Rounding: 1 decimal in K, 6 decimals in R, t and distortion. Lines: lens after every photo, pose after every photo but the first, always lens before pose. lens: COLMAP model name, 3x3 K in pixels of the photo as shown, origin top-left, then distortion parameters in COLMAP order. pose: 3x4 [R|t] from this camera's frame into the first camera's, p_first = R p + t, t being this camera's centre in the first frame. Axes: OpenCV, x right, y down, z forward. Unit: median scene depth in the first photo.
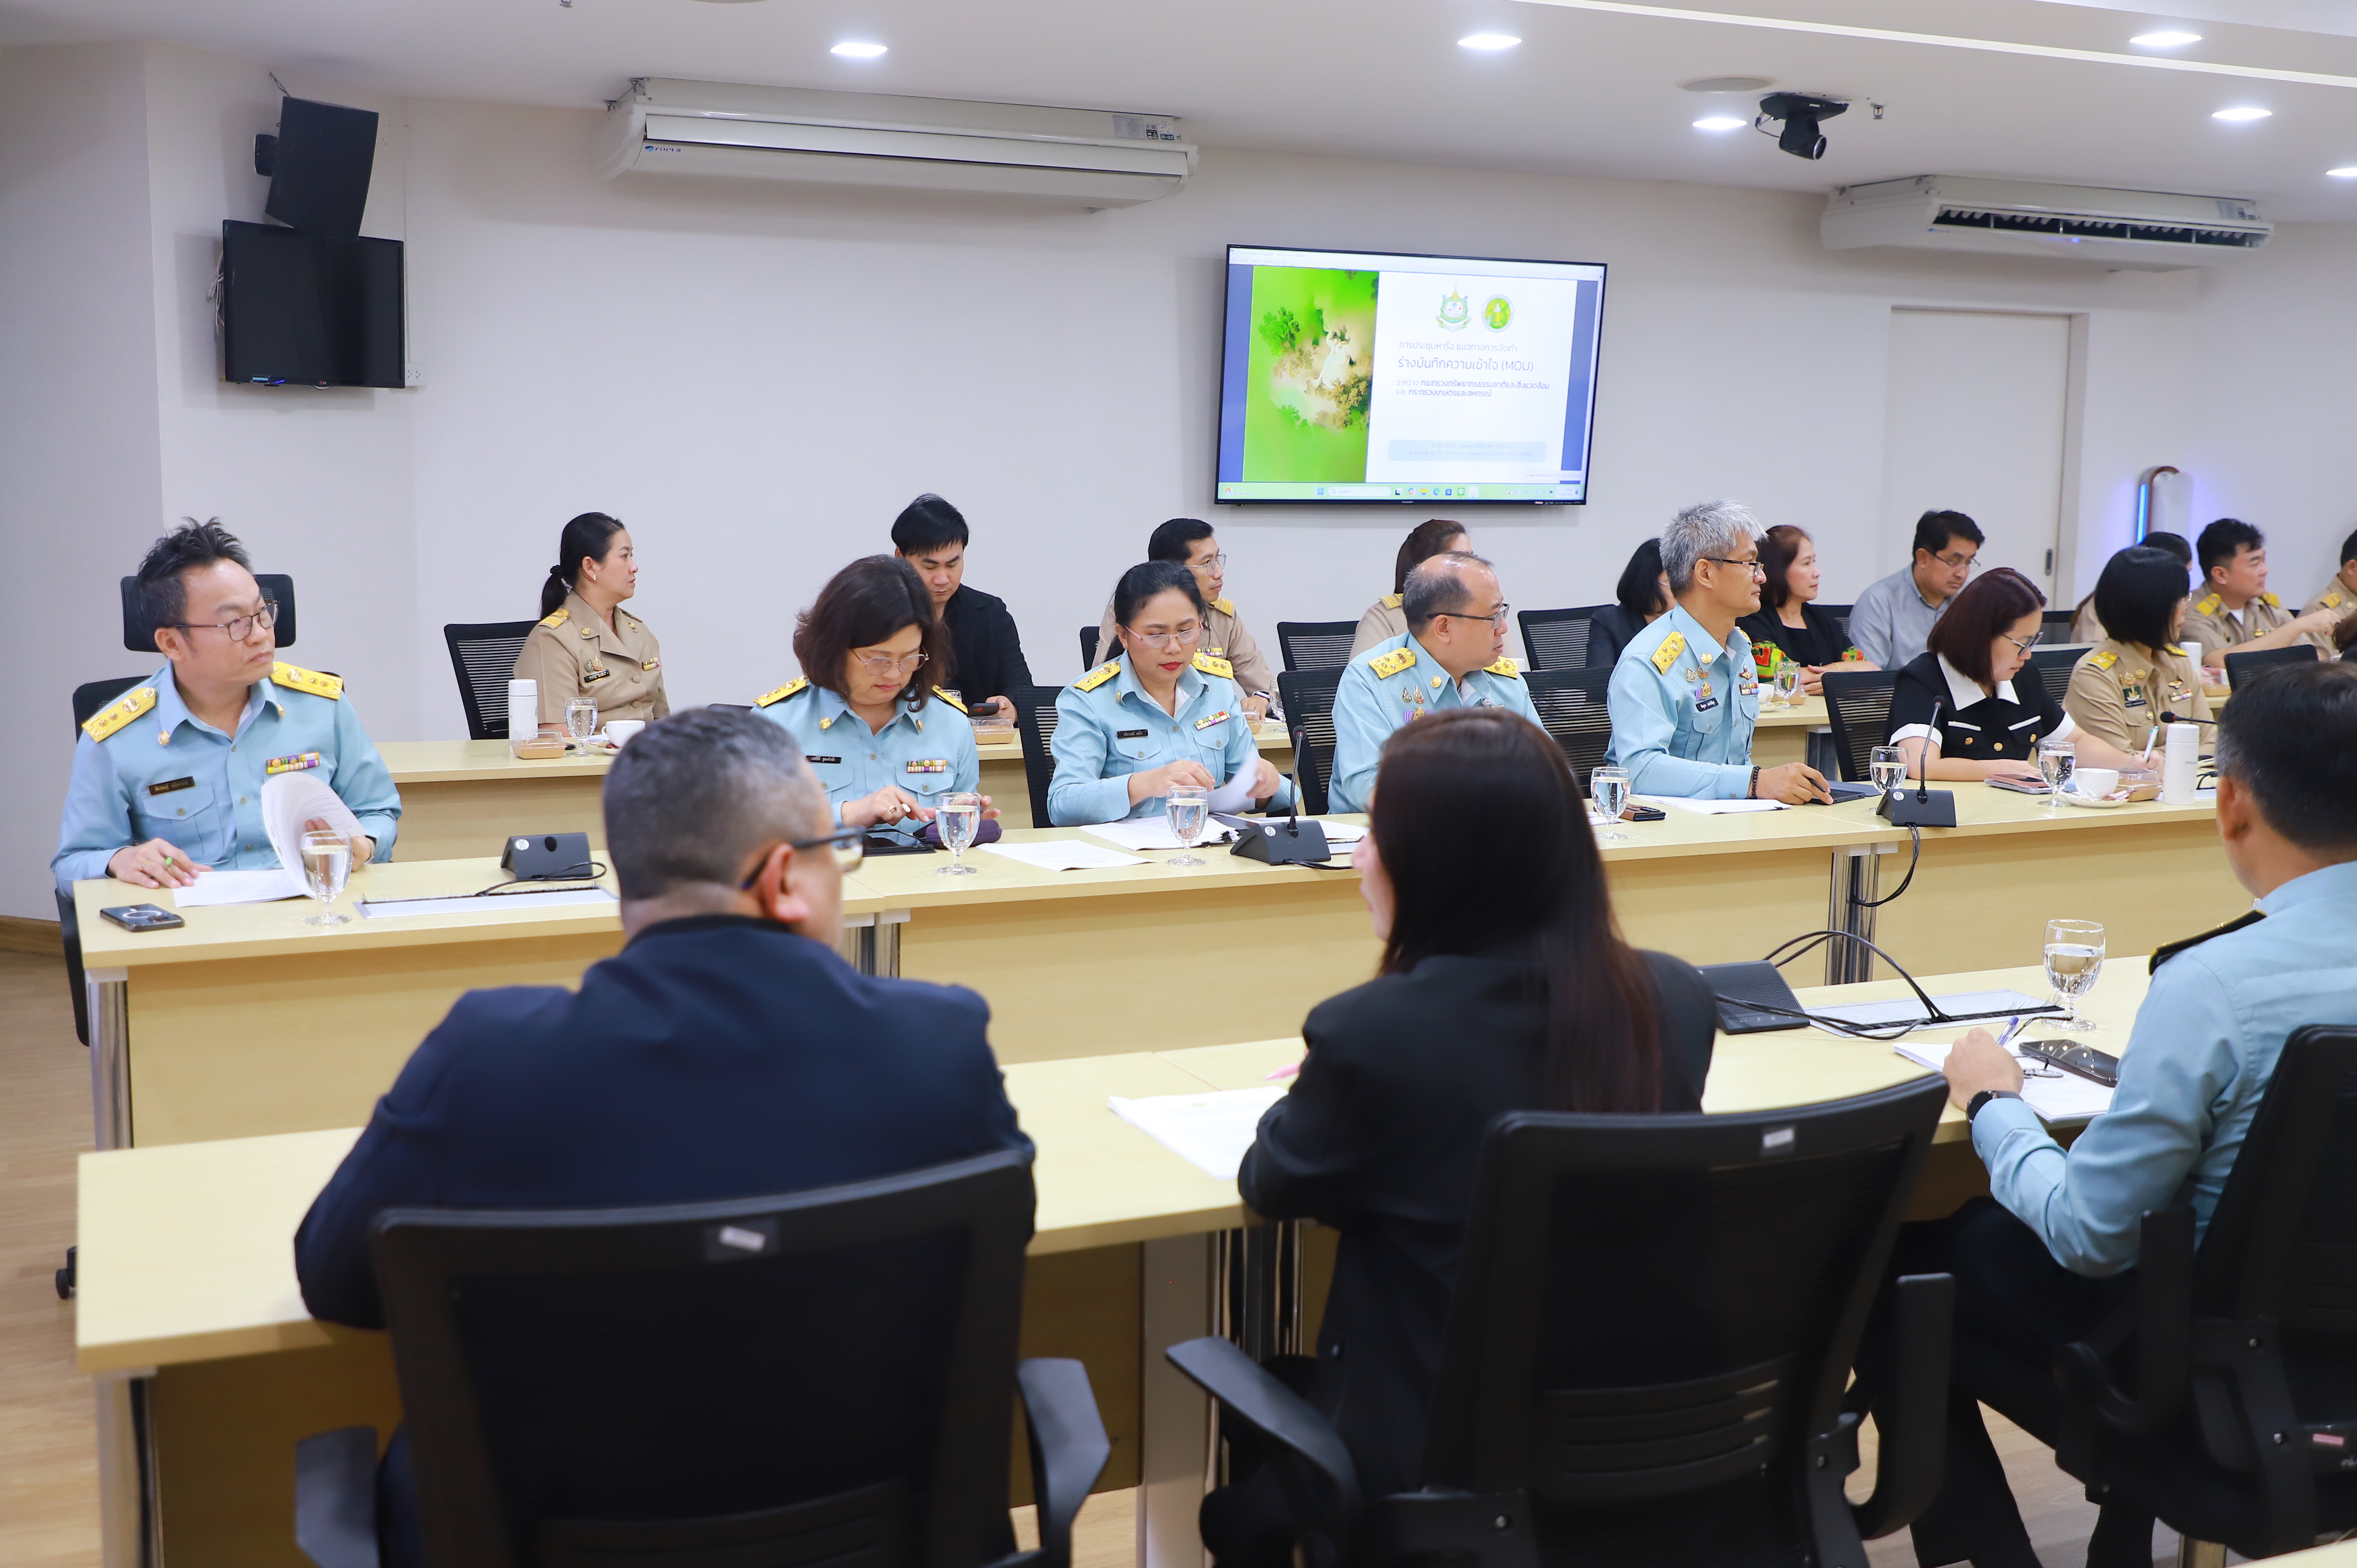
lens RADIAL K [[2514.8, 0, 1189.6], [0, 2514.8, 783.5], [0, 0, 1]] dist [0.089291, 0.000000]
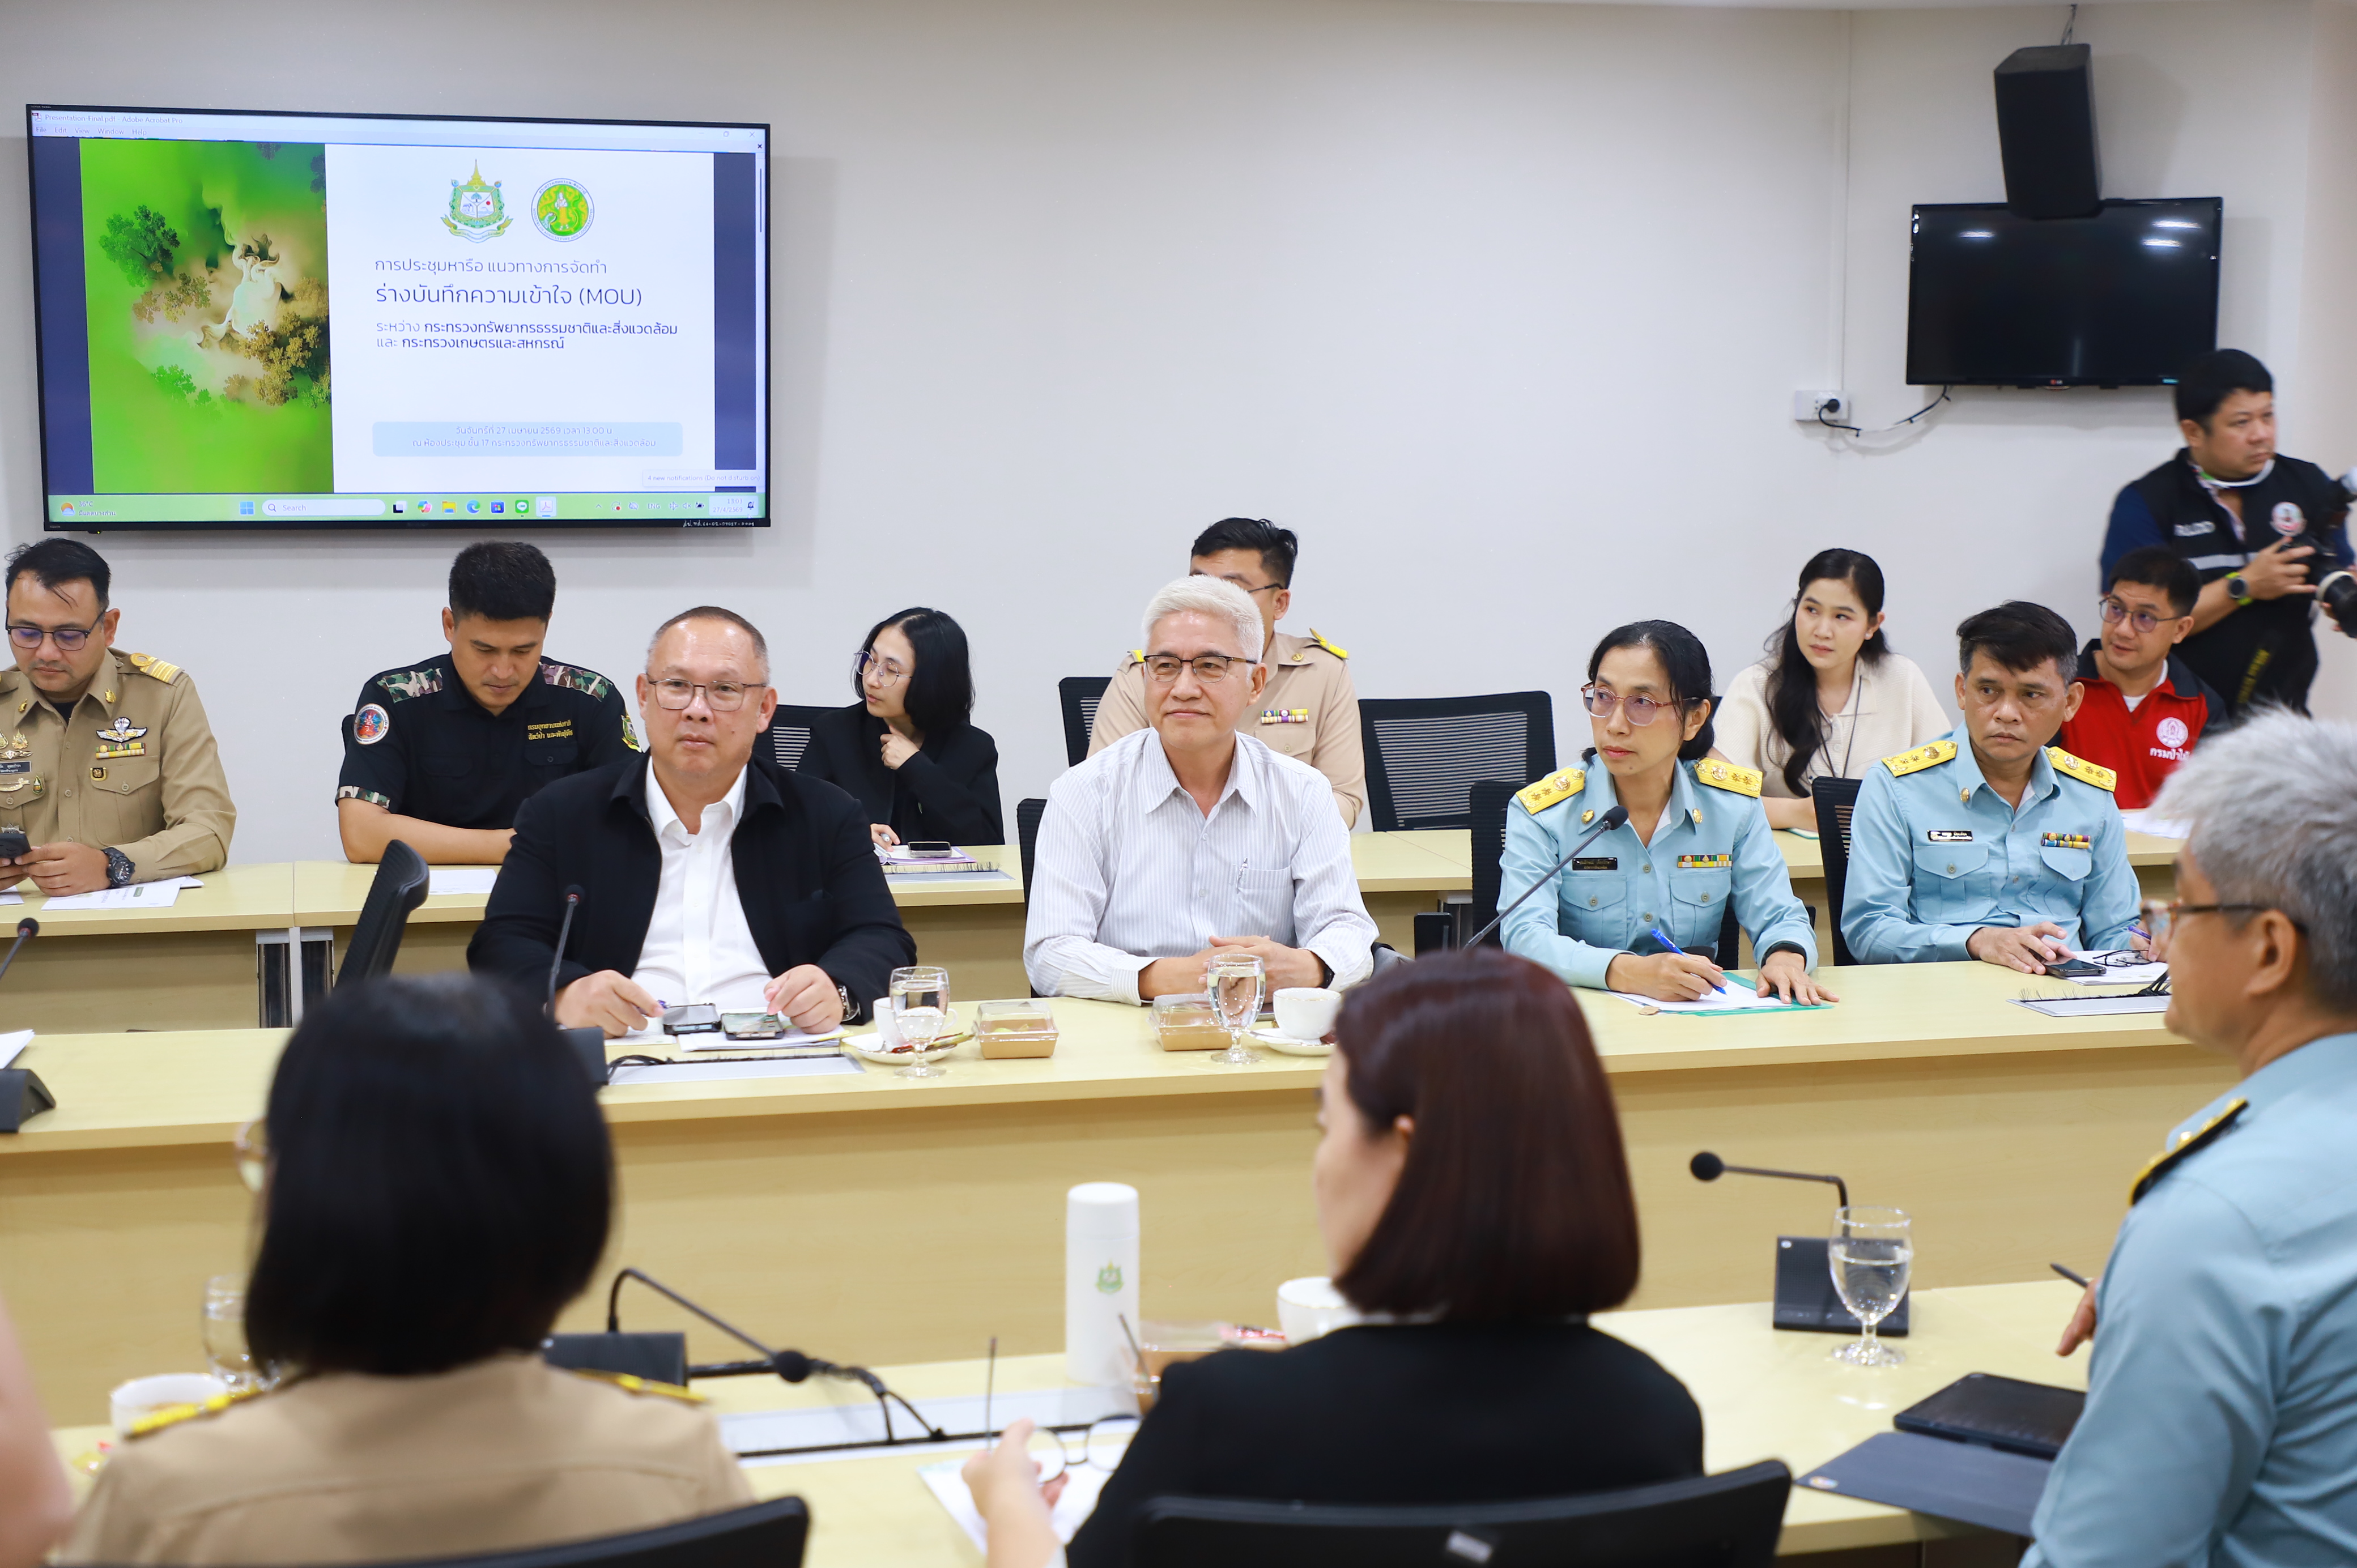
lens RADIAL K [[3525.5, 0, 1137.4], [0, 3525.5, 708.0], [0, 0, 1]] dist [0.081910, 0.000000]
pose [[0.985674, -0.010625, -0.168326, 0.401712], [-0.001772, 0.997306, -0.073328, -0.007125], [0.168651, 0.072575, 0.983000, 0.208864]]
